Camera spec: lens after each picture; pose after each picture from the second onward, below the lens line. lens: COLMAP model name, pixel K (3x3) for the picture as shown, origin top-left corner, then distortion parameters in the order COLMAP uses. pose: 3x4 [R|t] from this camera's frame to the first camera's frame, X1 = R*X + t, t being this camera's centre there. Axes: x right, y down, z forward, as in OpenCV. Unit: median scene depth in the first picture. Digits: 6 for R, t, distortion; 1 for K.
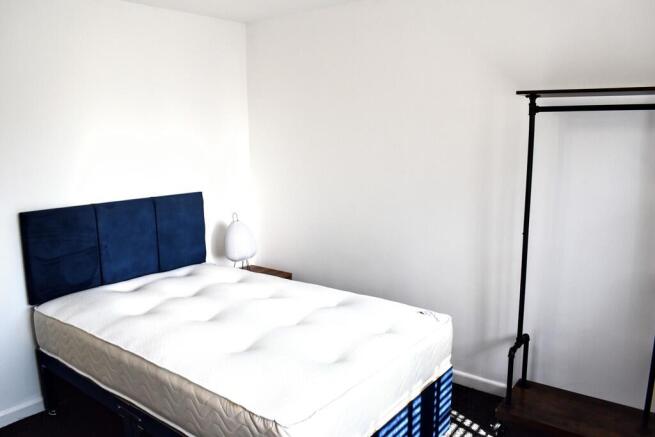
lens RADIAL K [[515.0, 0, 327.5], [0, 515.0, 218.5], [0, 0, 1]] dist [-0.051575, -0.001310]
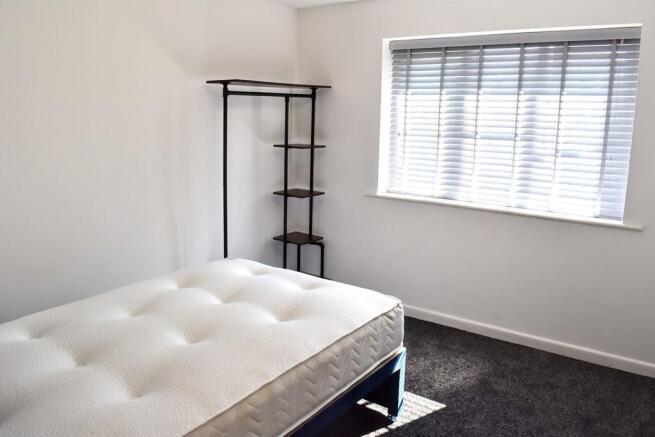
lens RADIAL K [[515.0, 0, 327.5], [0, 515.0, 218.5], [0, 0, 1]] dist [-0.051575, -0.001310]
pose [[-0.031404, -0.203587, 0.978553, -1.132604], [0.165209, 0.964512, 0.205968, -0.140219], [-0.985758, 0.168134, 0.003345, 0.865340]]
